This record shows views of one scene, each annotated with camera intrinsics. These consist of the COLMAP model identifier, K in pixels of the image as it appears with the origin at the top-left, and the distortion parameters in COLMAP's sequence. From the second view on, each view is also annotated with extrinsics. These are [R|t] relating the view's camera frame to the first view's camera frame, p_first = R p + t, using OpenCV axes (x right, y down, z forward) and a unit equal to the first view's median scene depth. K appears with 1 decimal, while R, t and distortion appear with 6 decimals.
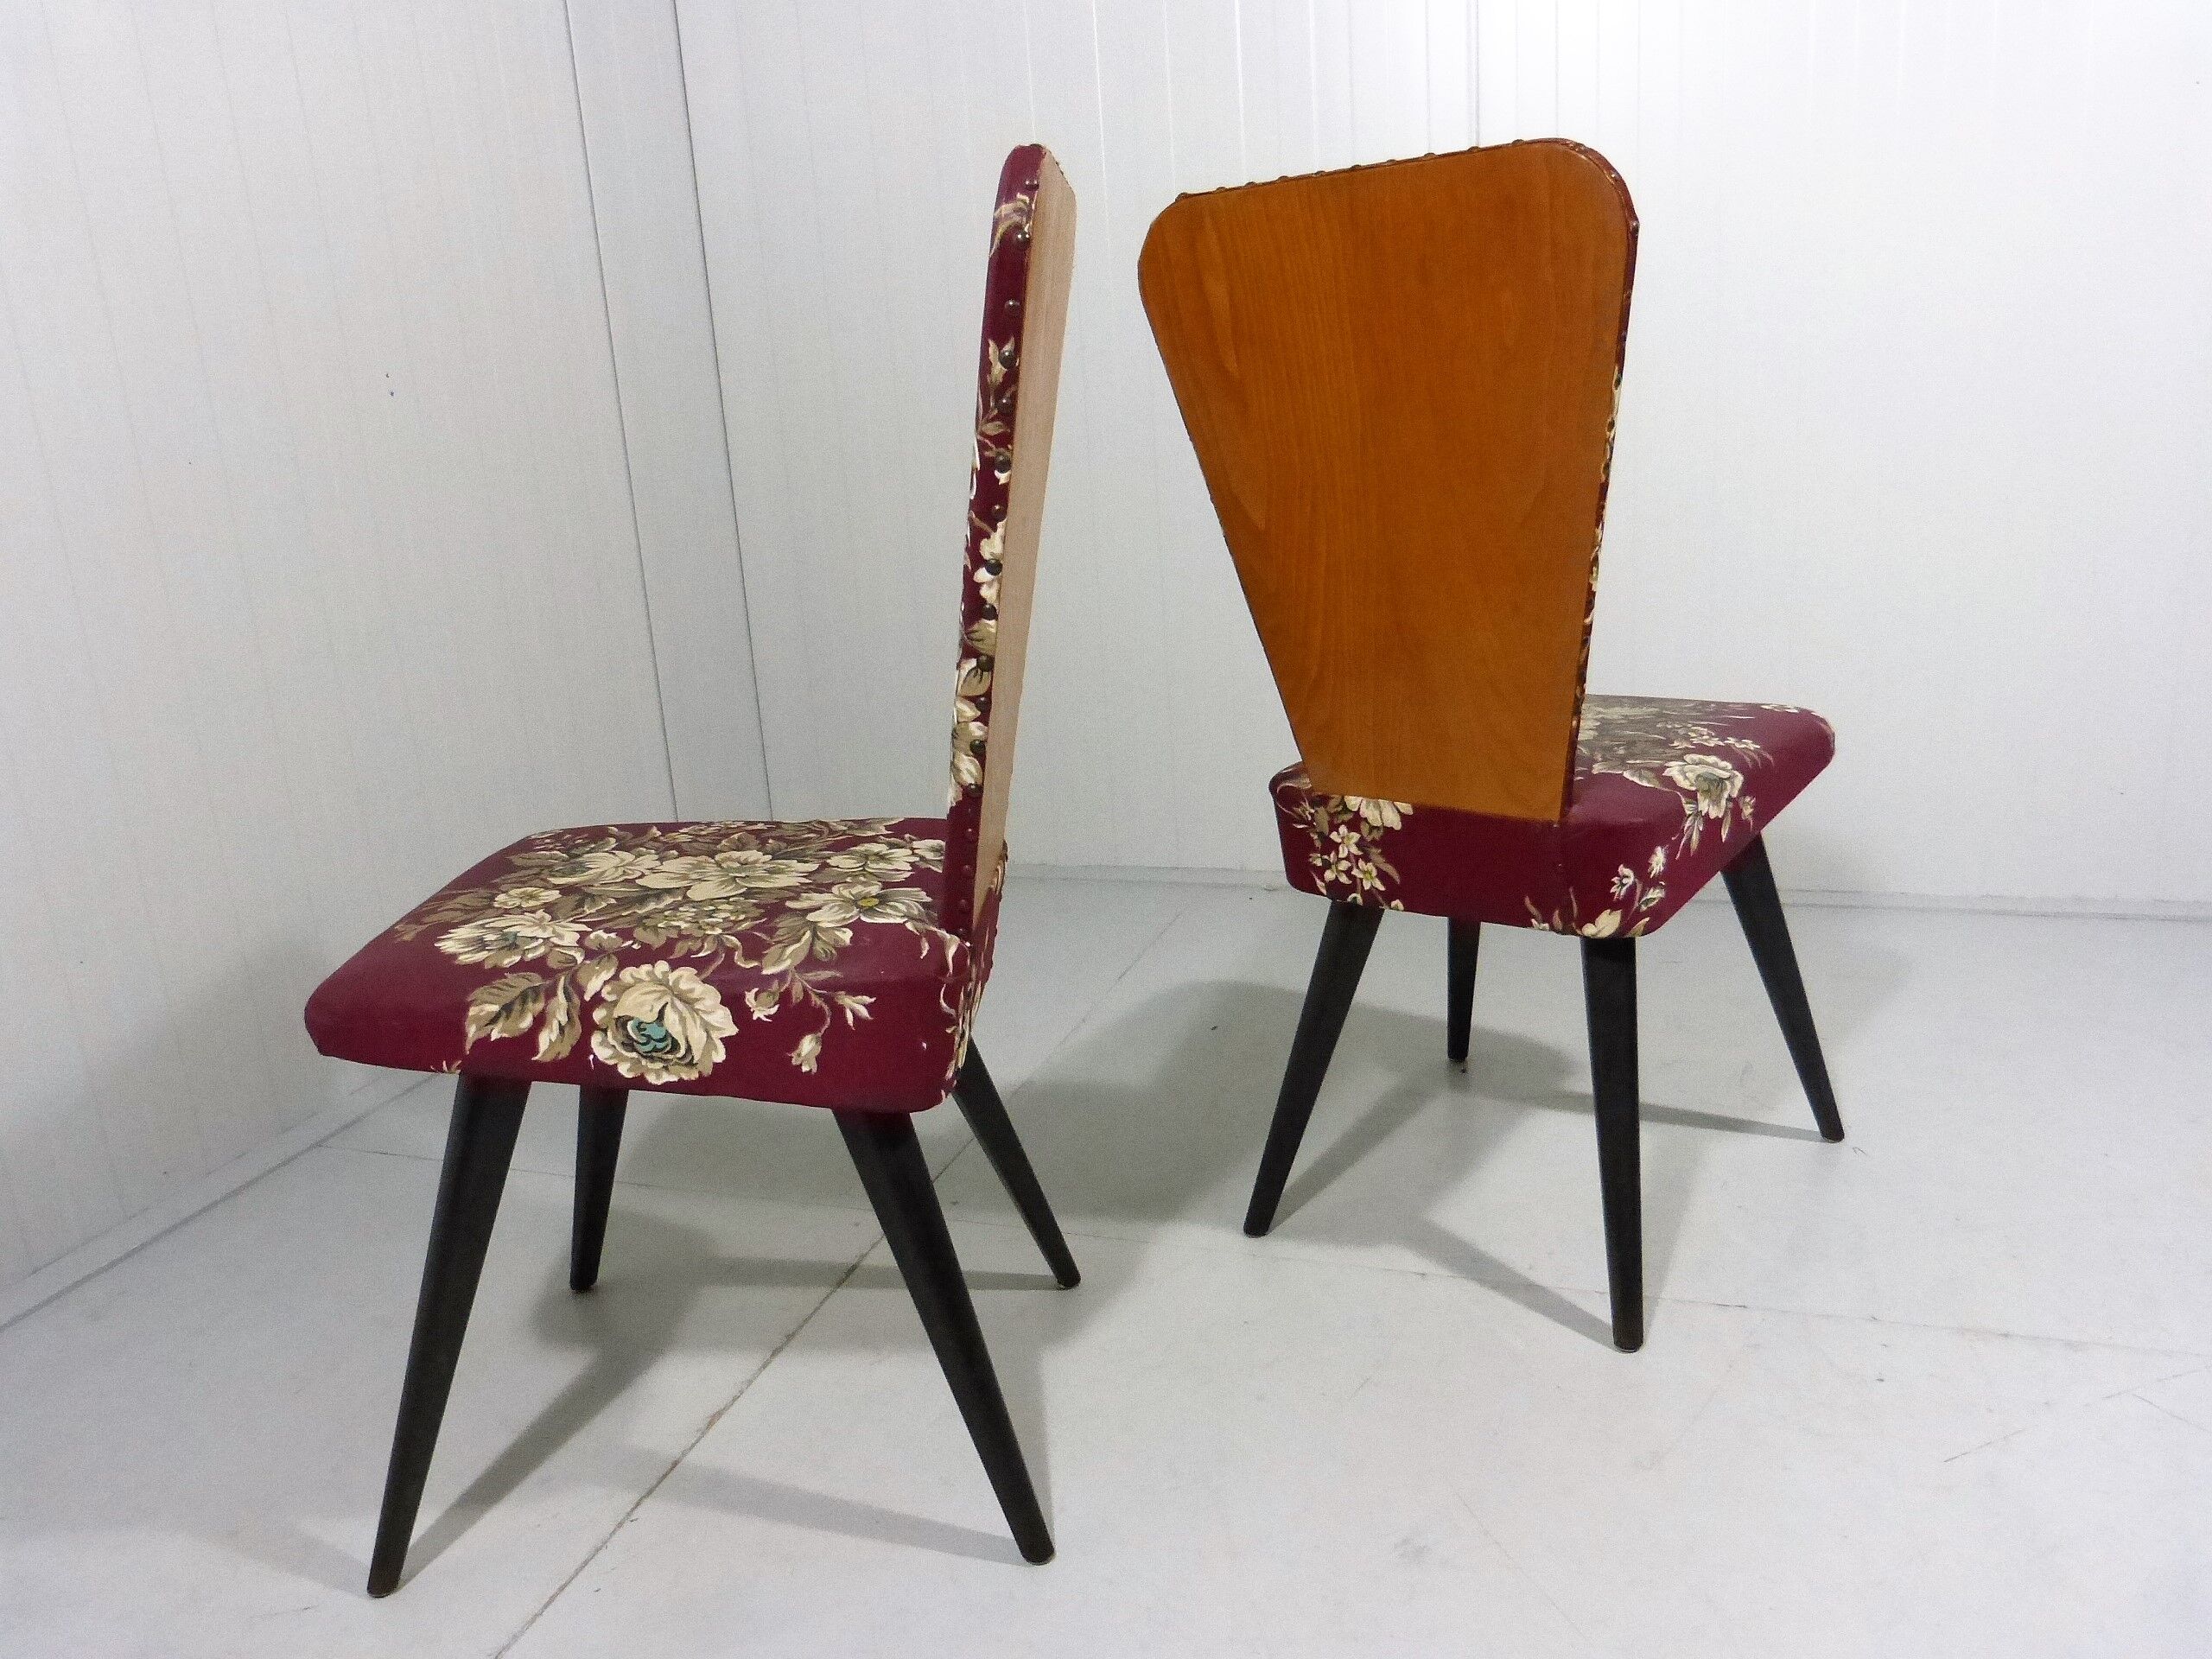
lens RADIAL K [[1632.8, 0, 1100.7], [0, 1632.8, 819.1], [0, 0, 1]] dist [-0.050074, 0.027371]
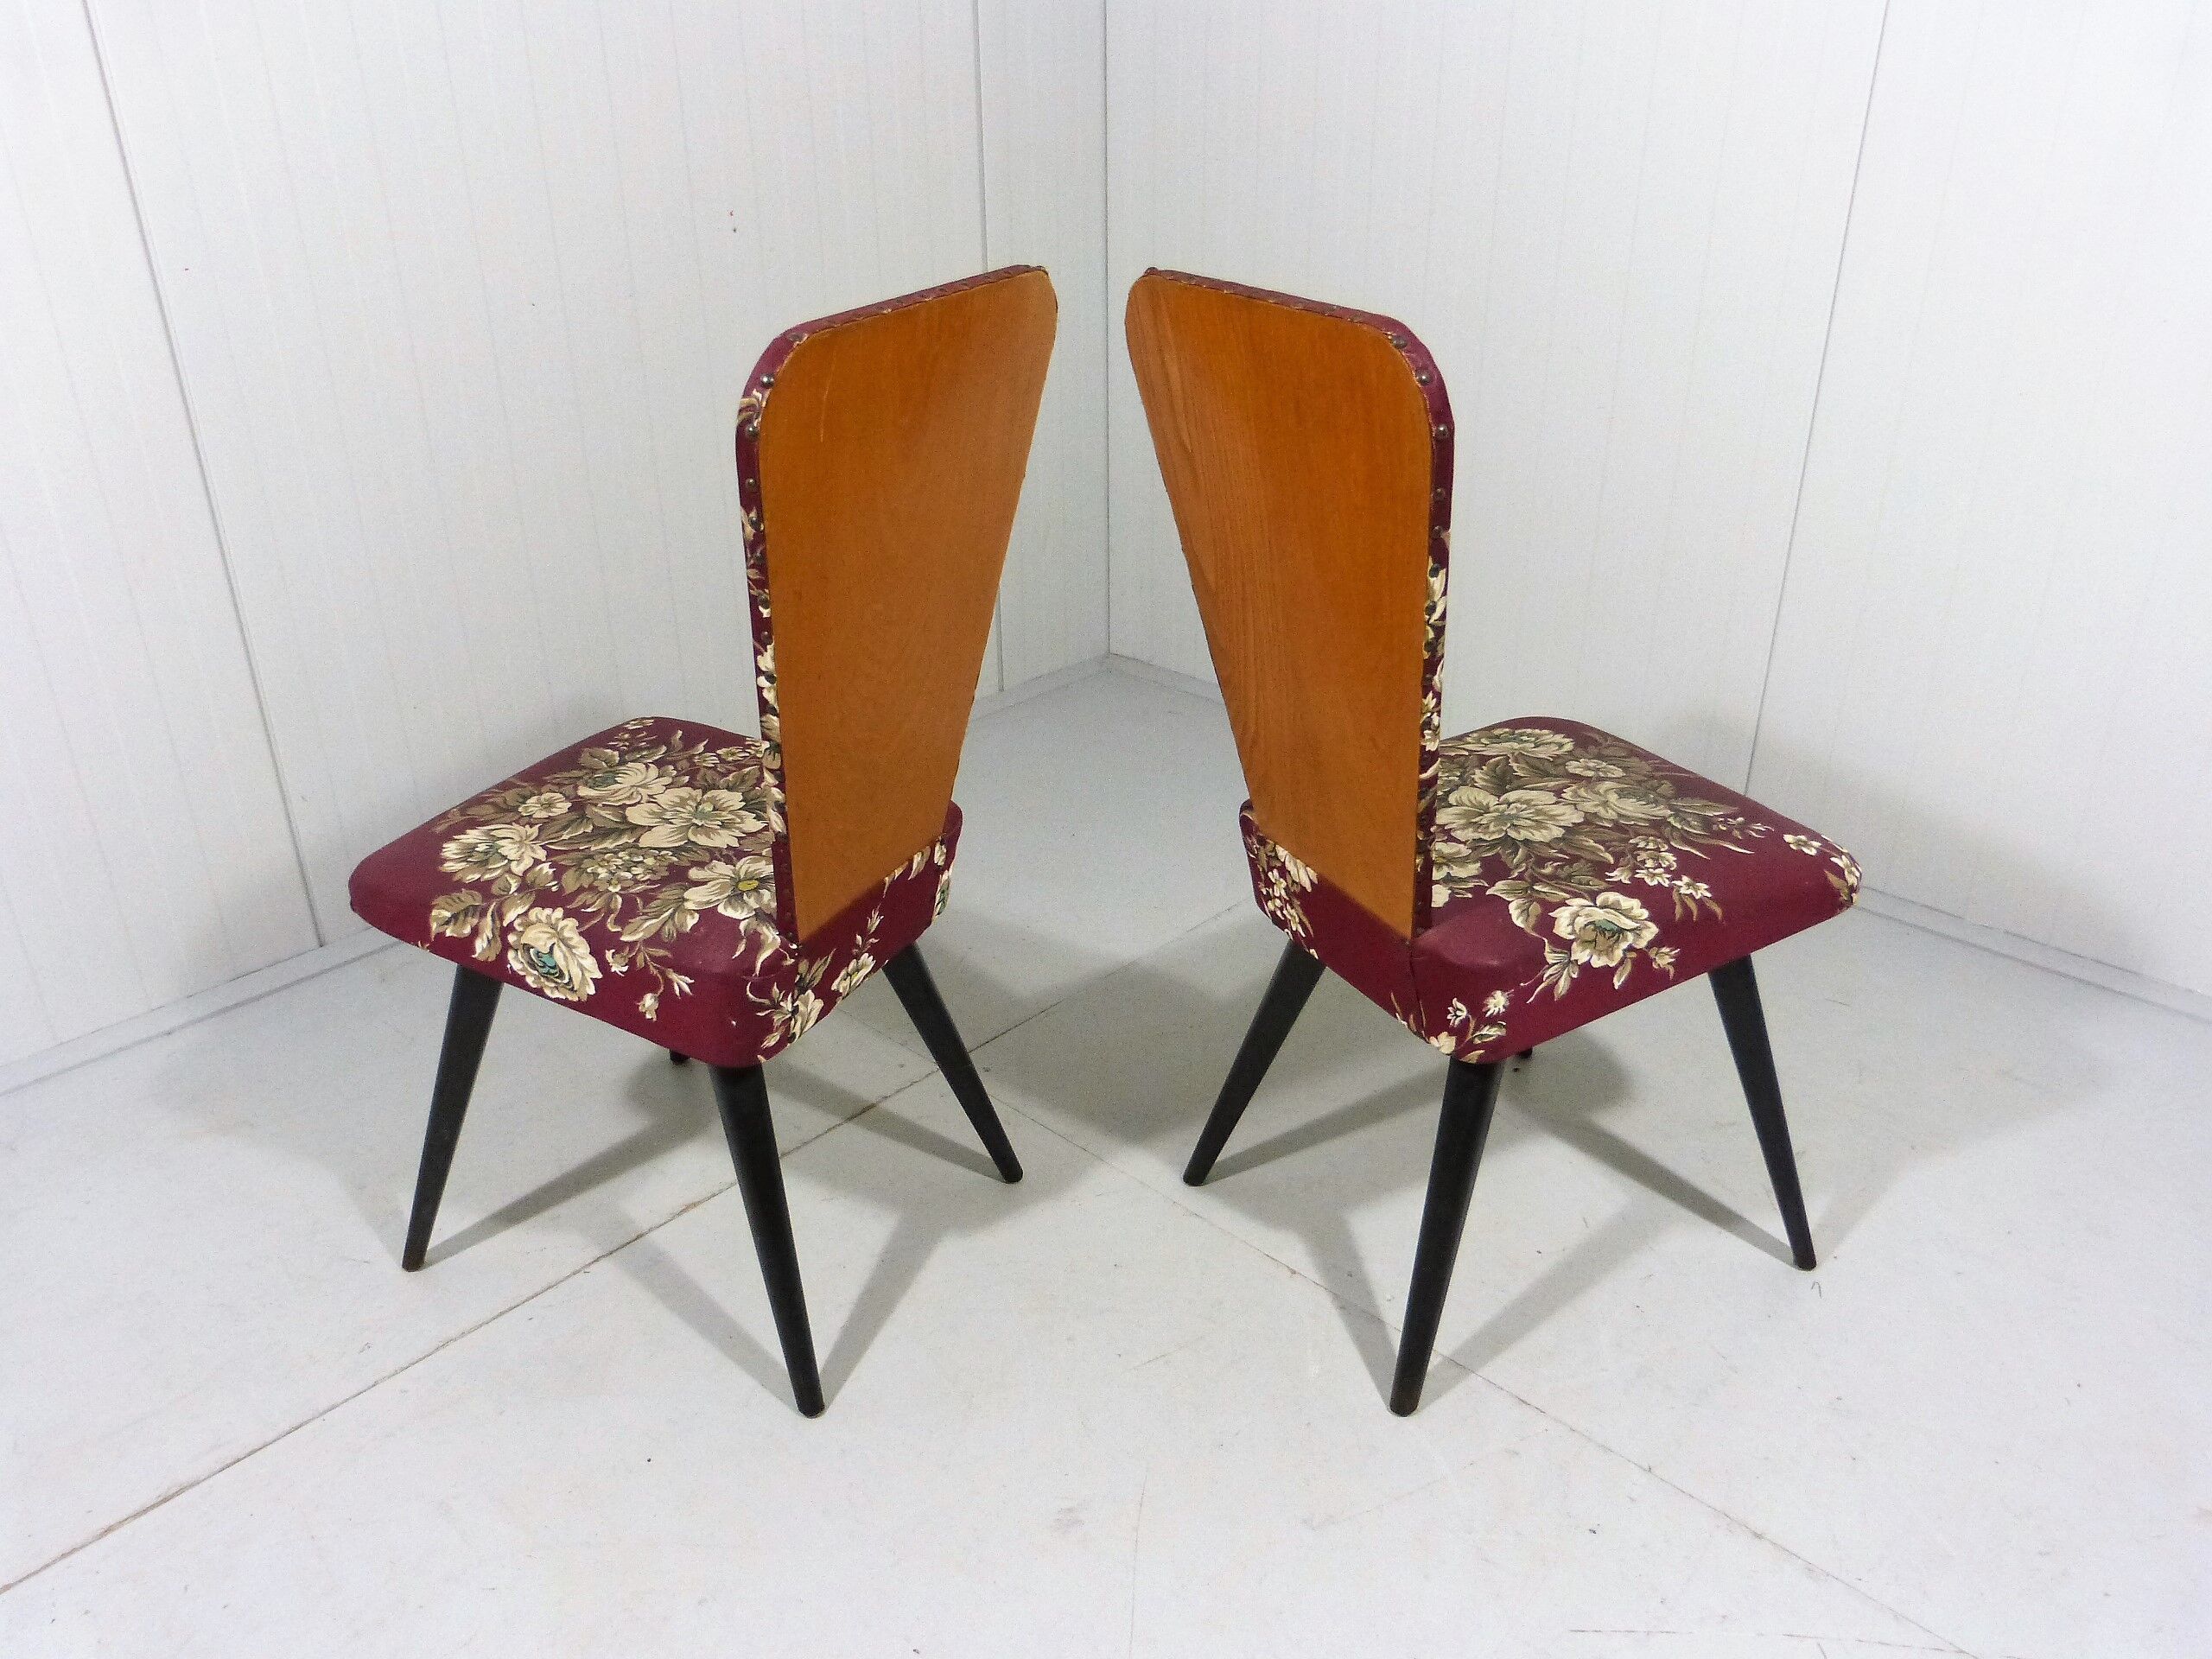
lens RADIAL K [[1632.8, 0, 1107.4], [0, 1632.8, 826.9], [0, 0, 1]] dist [-0.050074, 0.027371]
pose [[0.913891, 0.231571, -0.333433, 0.502183], [-0.157337, 0.959195, 0.234927, -0.321633], [0.374230, -0.162237, 0.913034, 0.008225]]
